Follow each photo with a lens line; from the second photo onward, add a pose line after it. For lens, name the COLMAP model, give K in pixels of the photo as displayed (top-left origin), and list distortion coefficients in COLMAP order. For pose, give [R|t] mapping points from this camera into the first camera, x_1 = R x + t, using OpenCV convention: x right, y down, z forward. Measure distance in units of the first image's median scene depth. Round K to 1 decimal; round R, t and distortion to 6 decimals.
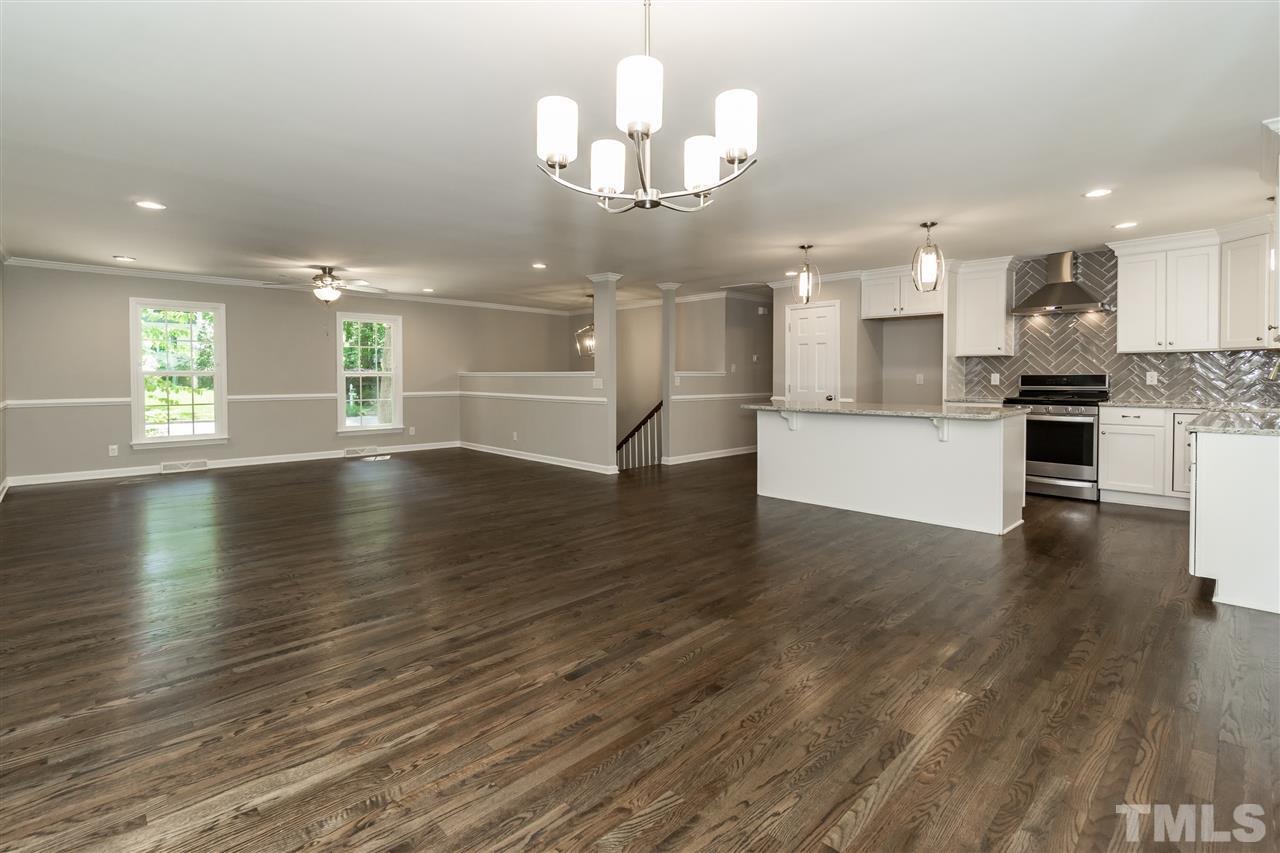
lens RADIAL K [[571.0, 0, 639.7], [0, 571.0, 385.7], [0, 0, 1]] dist [-0.008213, 0.000275]
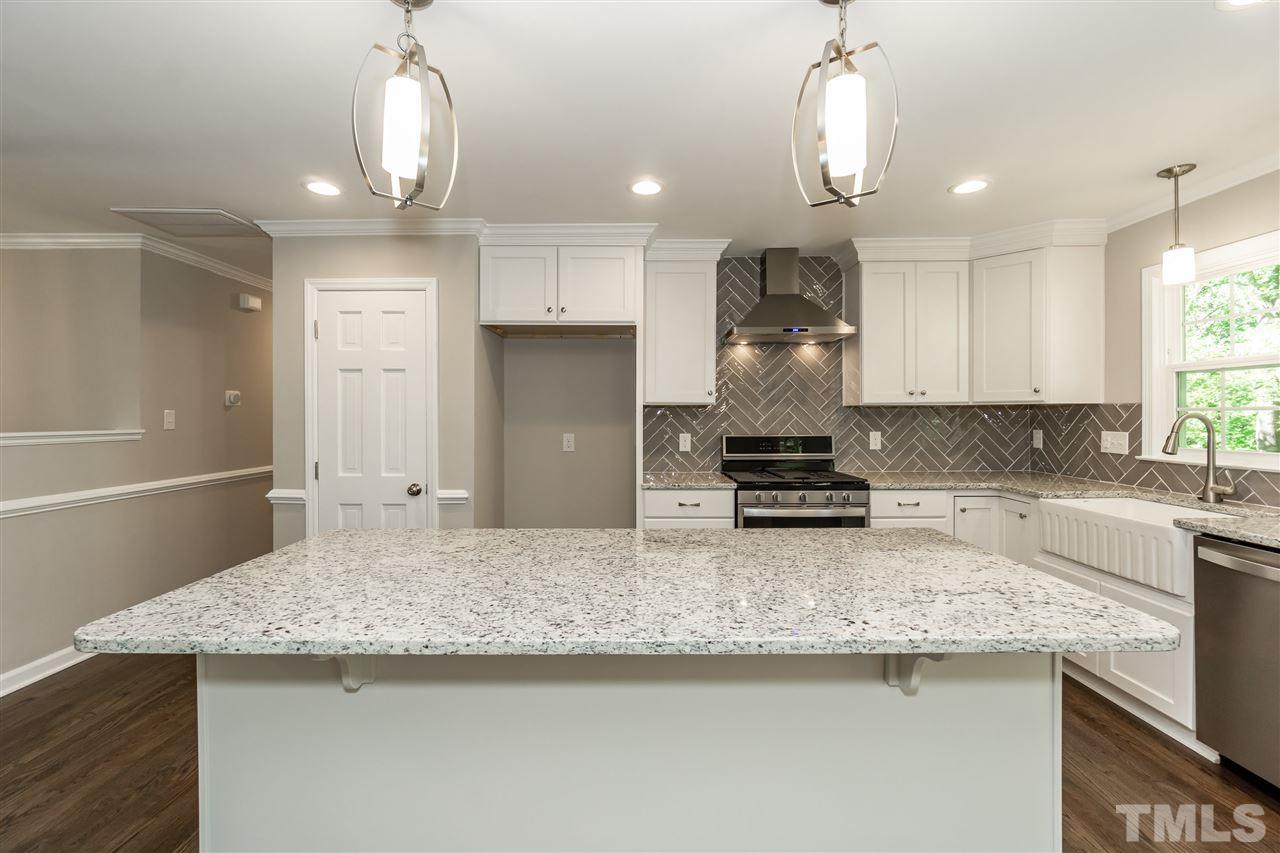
lens RADIAL K [[556.9, 0, 639.4], [0, 556.9, 413.0], [0, 0, 1]] dist [-0.012312, 0.003707]
pose [[0.701787, 0.006351, 0.712358, 0.173619], [0.012002, 0.999713, -0.020737, -0.035098], [-0.712285, 0.023103, 0.701510, 0.676886]]
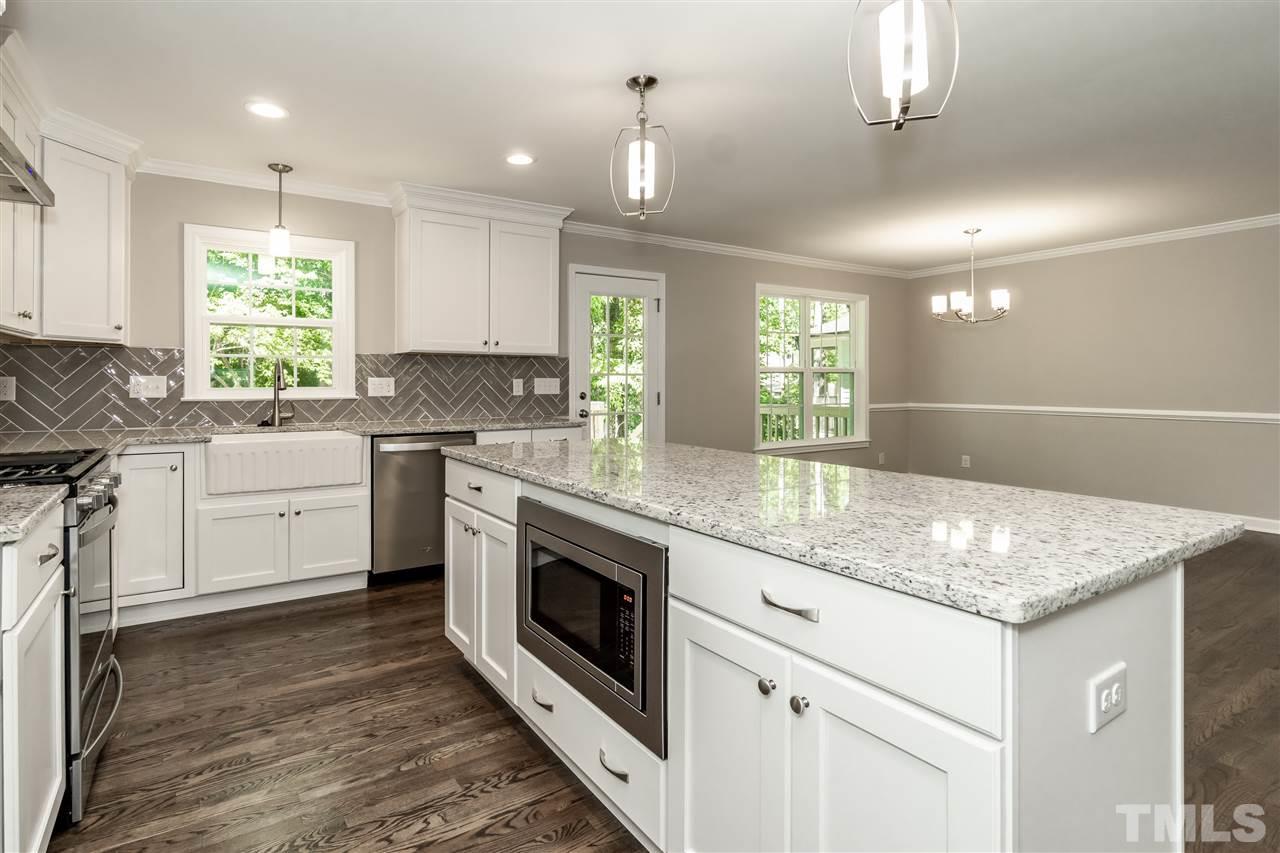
lens RADIAL K [[630.0, 0, 594.2], [0, 630.0, 380.1], [0, 0, 1]] dist [-0.005190, -0.001452]
pose [[-0.974298, 0.004060, 0.225225, 0.330588], [0.009163, 0.999724, 0.021617, -0.027218], [-0.225075, 0.023126, -0.974067, 1.223254]]
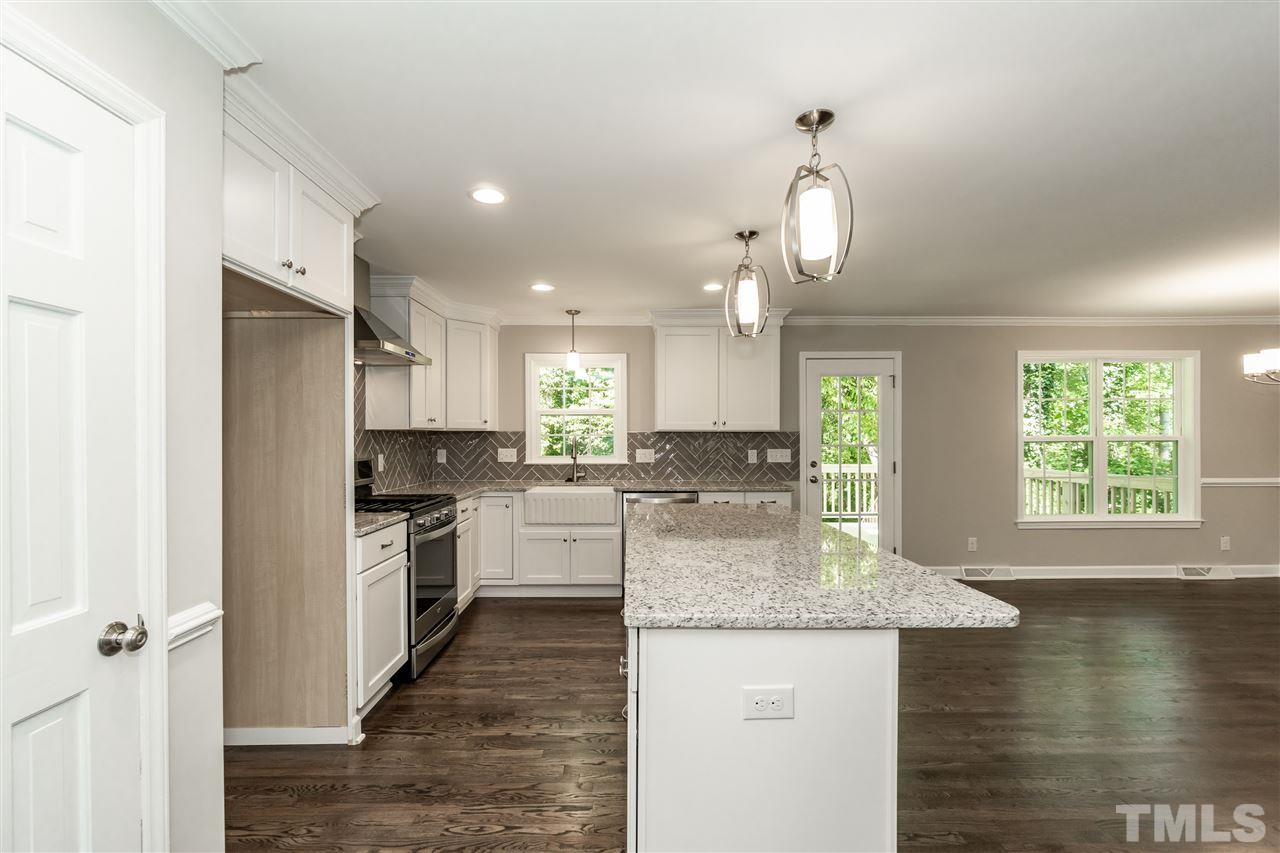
lens RADIAL K [[556.9, 0, 630.6], [0, 556.9, 438.1], [0, 0, 1]] dist [-0.012312, 0.003707]
pose [[-0.716718, 0.005645, 0.697341, 0.126870], [0.020870, 0.999693, 0.013358, -0.047030], [-0.697051, 0.024128, -0.716615, 1.226231]]
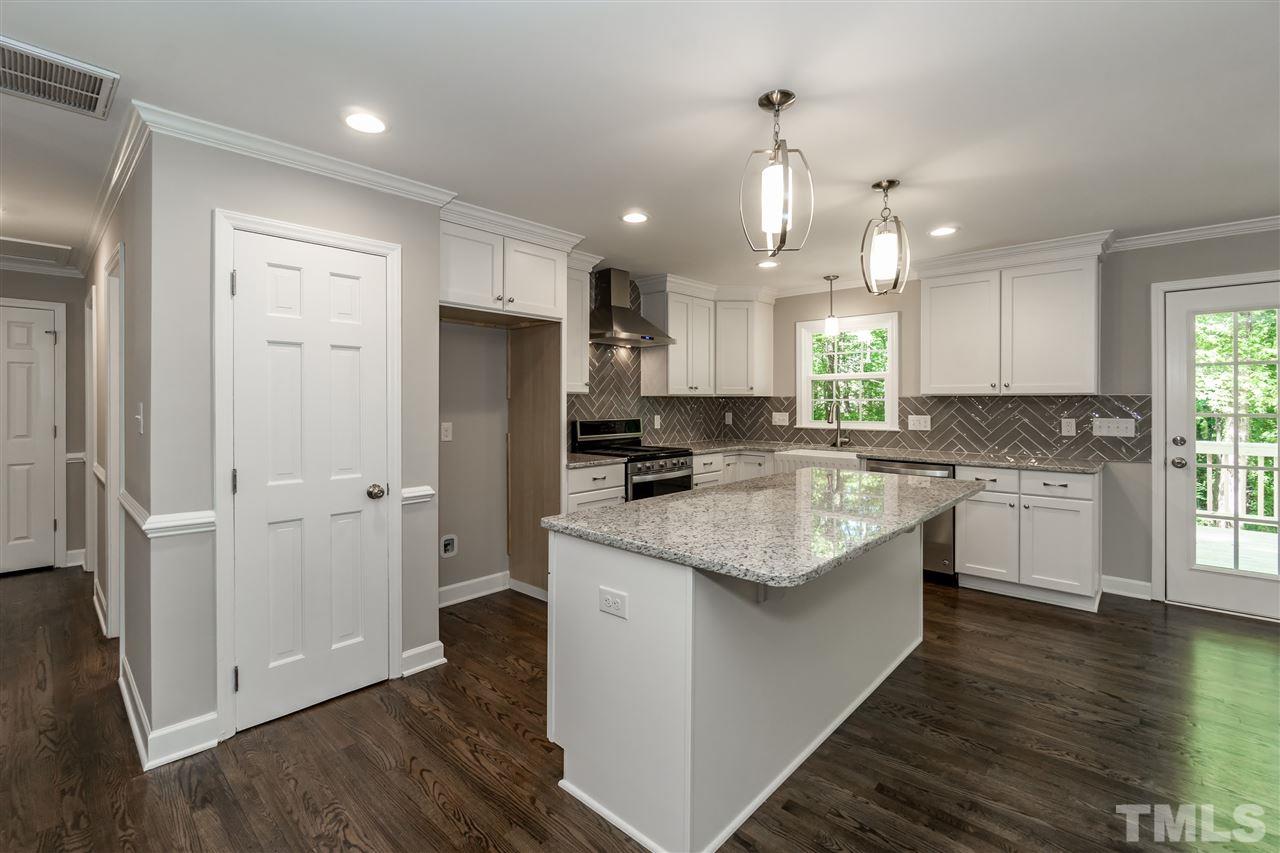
lens RADIAL K [[556.9, 0, 631.8], [0, 556.9, 408.8], [0, 0, 1]] dist [-0.012312, 0.003707]
pose [[-0.042505, -0.004745, 0.999085, -0.058013], [0.021977, 0.999742, 0.005683, -0.040262], [-0.998854, 0.022198, -0.042390, 1.022441]]
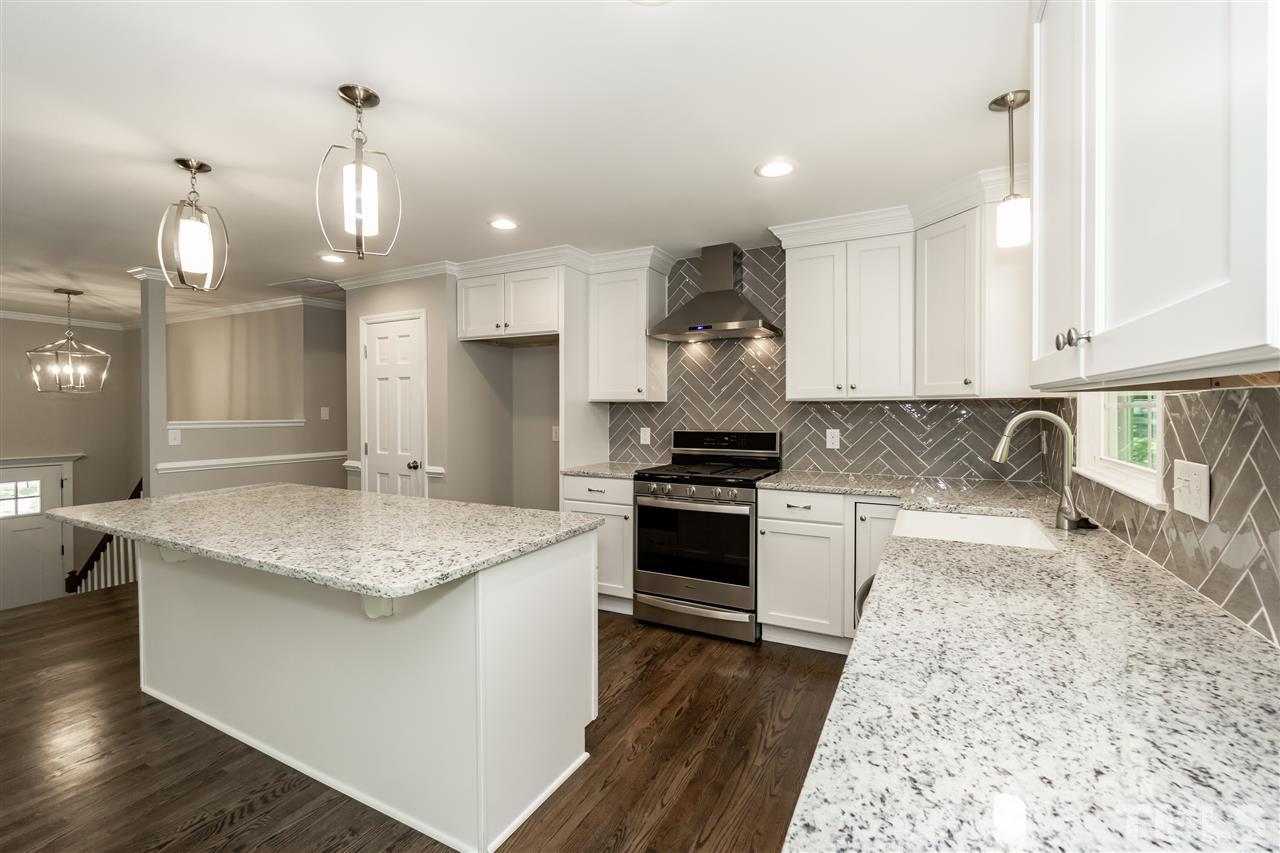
lens RADIAL K [[548.2, 0, 619.5], [0, 548.2, 411.6], [0, 0, 1]] dist [-0.003611, 0.000368]
pose [[0.953111, 0.003333, 0.302604, 0.443815], [0.001759, 0.999861, -0.016552, -0.032988], [-0.302617, 0.016308, 0.952973, 0.437145]]
